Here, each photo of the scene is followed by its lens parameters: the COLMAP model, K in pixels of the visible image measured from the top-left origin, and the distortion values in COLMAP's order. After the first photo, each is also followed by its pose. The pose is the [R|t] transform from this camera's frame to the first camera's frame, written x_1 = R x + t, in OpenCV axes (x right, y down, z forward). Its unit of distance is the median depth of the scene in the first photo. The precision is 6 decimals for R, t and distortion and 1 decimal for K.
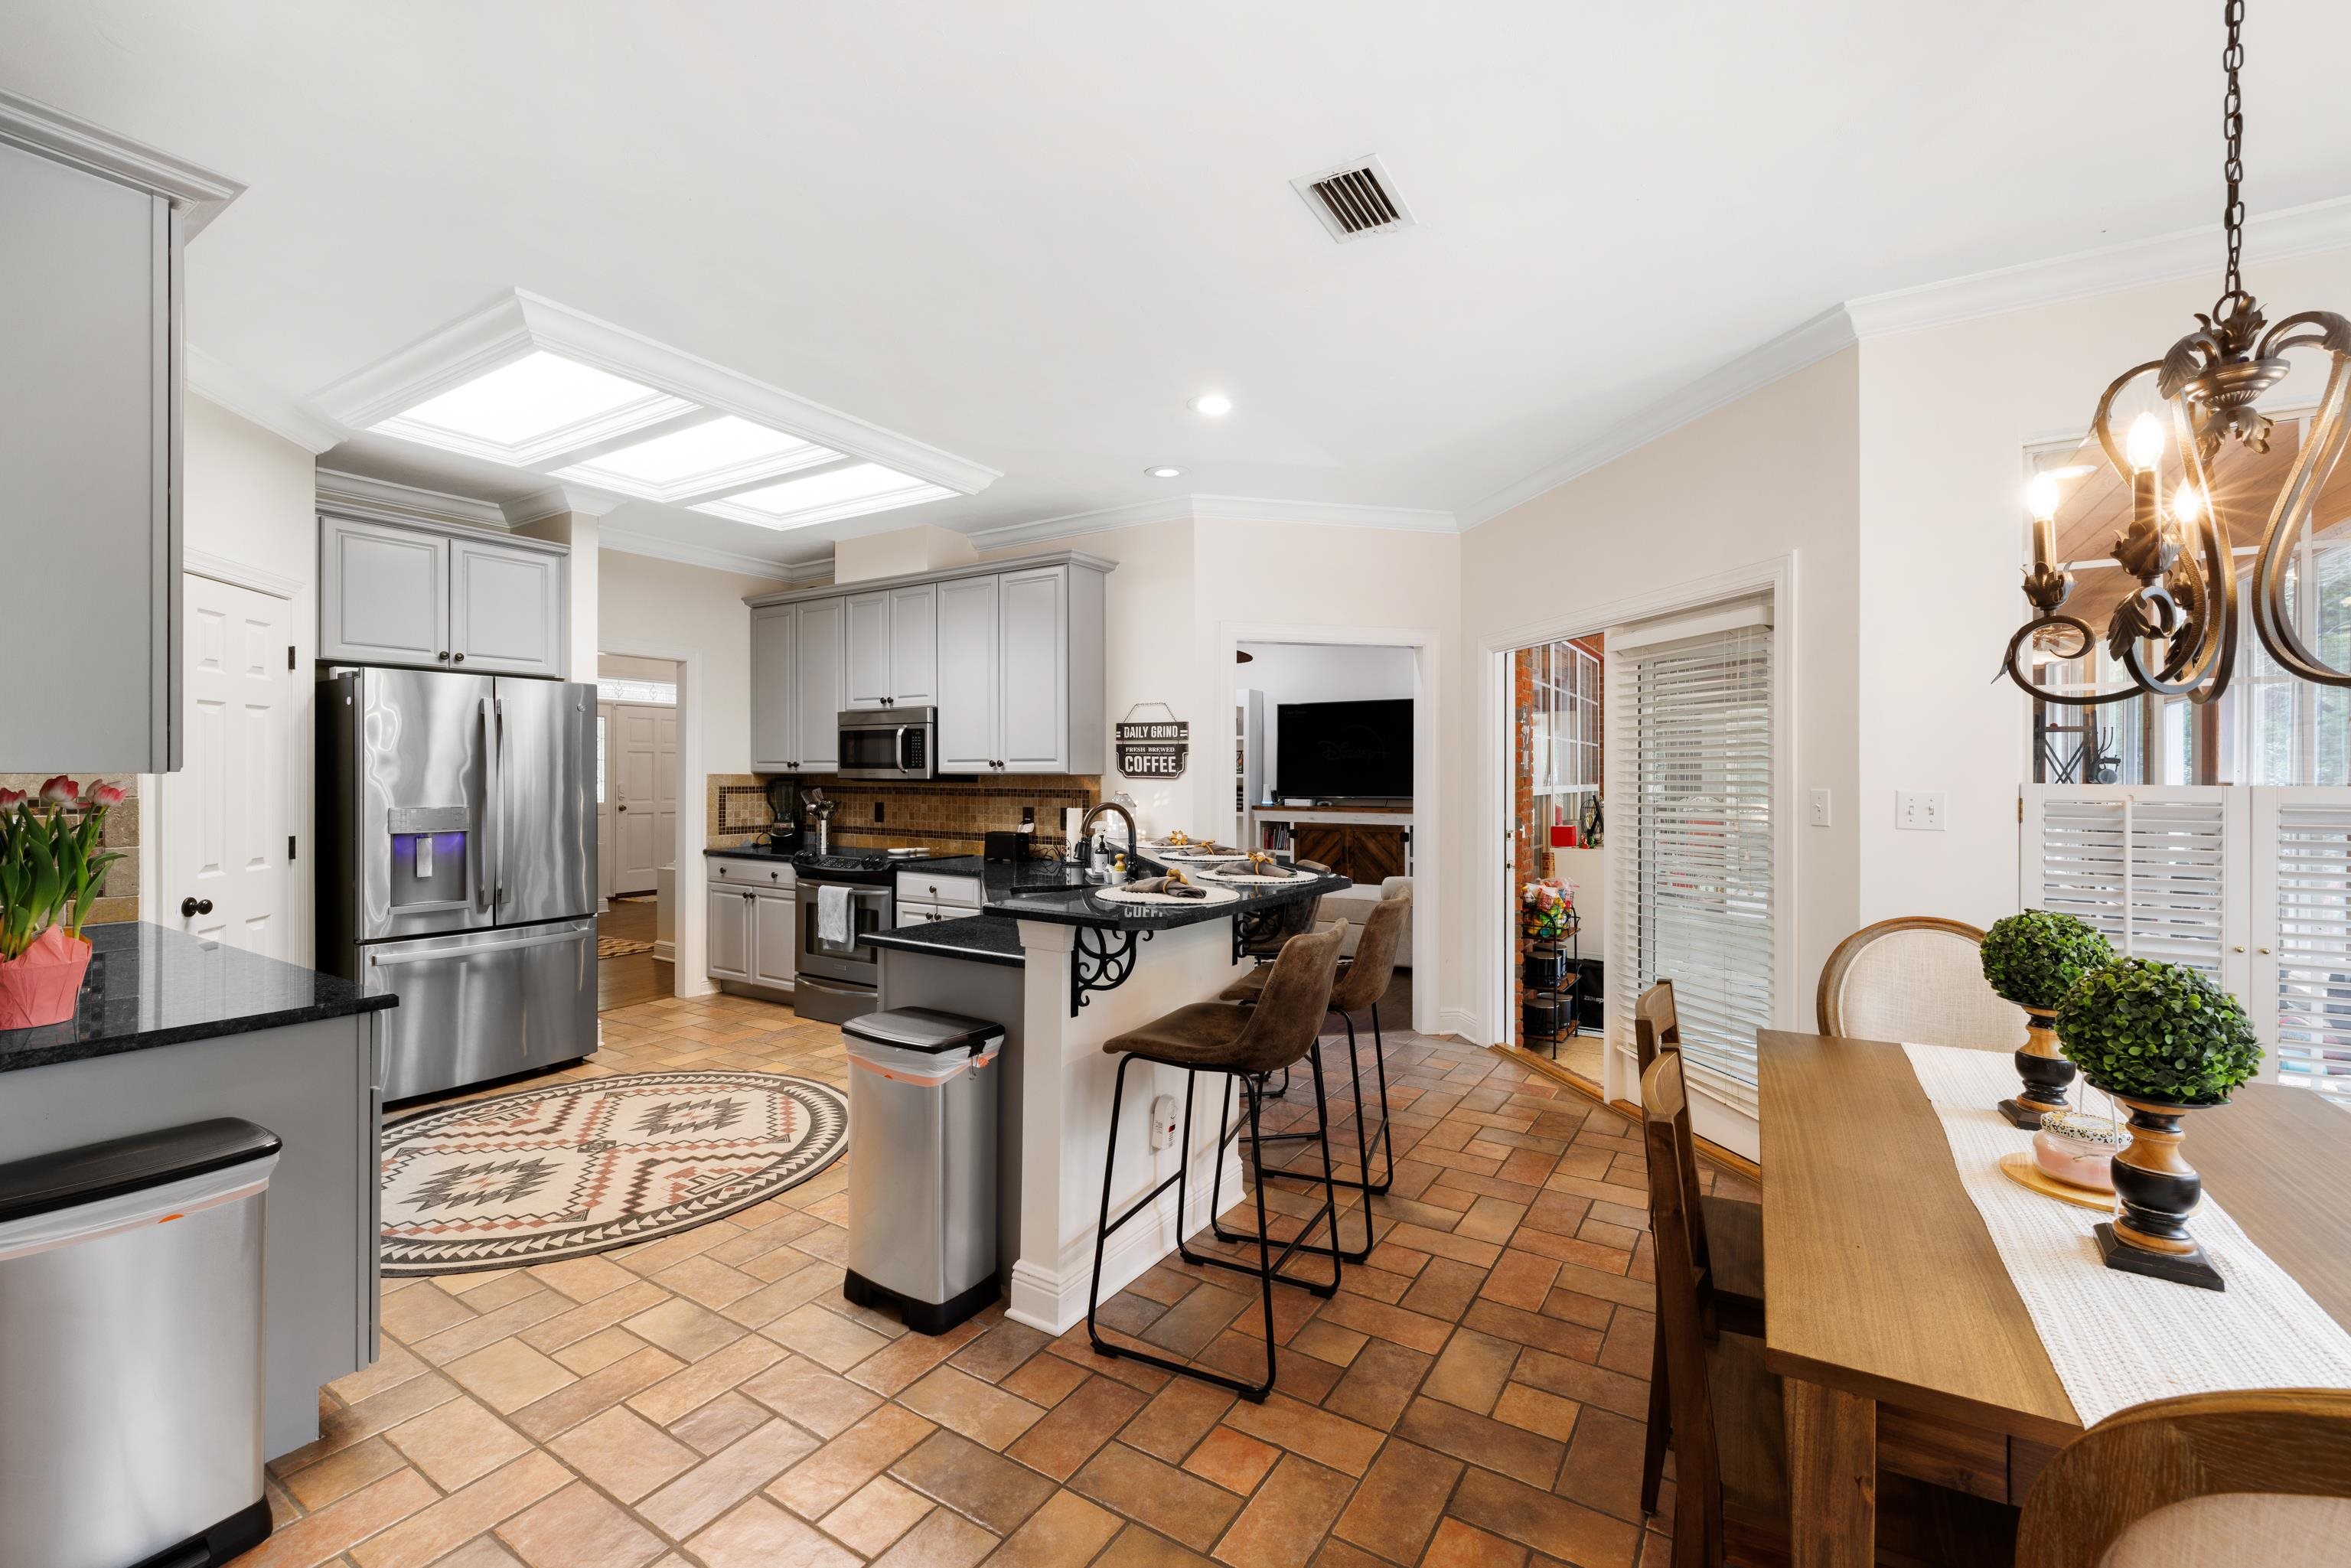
lens RADIAL K [[982.4, 0, 1171.9], [0, 982.4, 774.0], [0, 0, 1]] dist [0.000427, 0.000023]
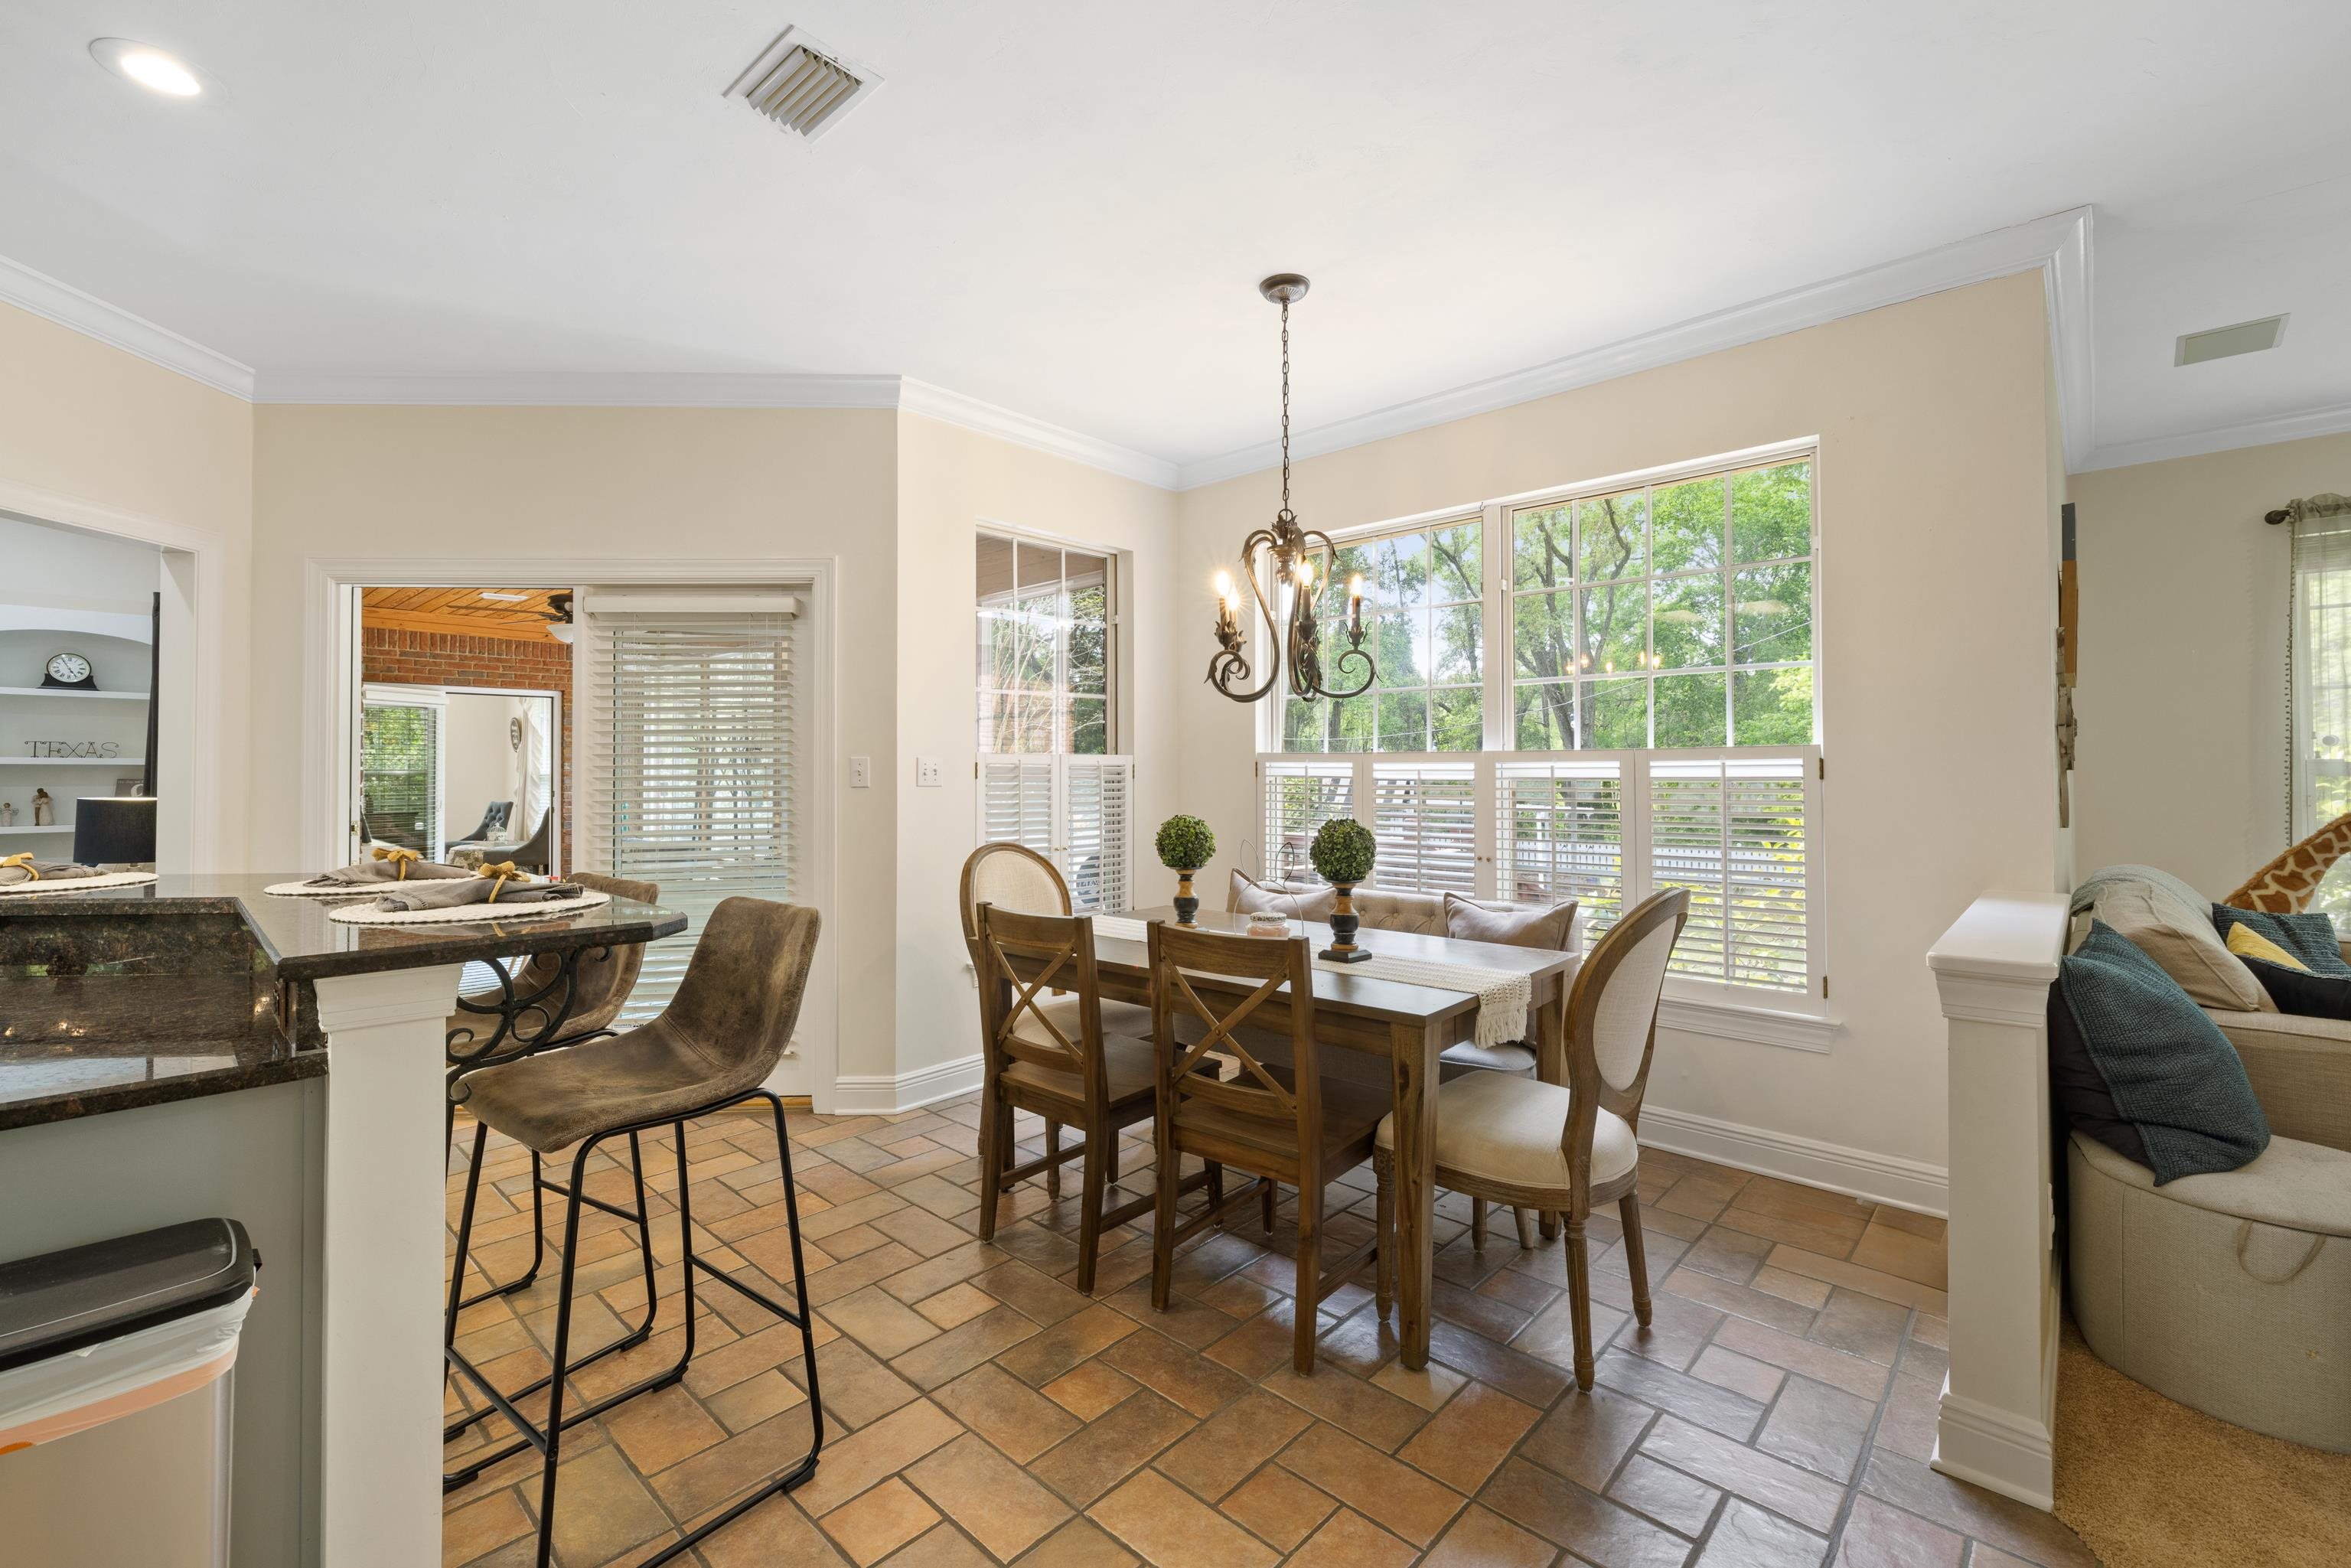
lens RADIAL K [[990.5, 0, 1183.2], [0, 990.5, 753.4], [0, 0, 1]] dist [0.003130, 0.000362]
pose [[0.179854, 0.017345, 0.983540, -0.513486], [0.005113, 0.999815, -0.018567, 0.038629], [-0.983680, 0.008368, 0.179732, 0.408437]]
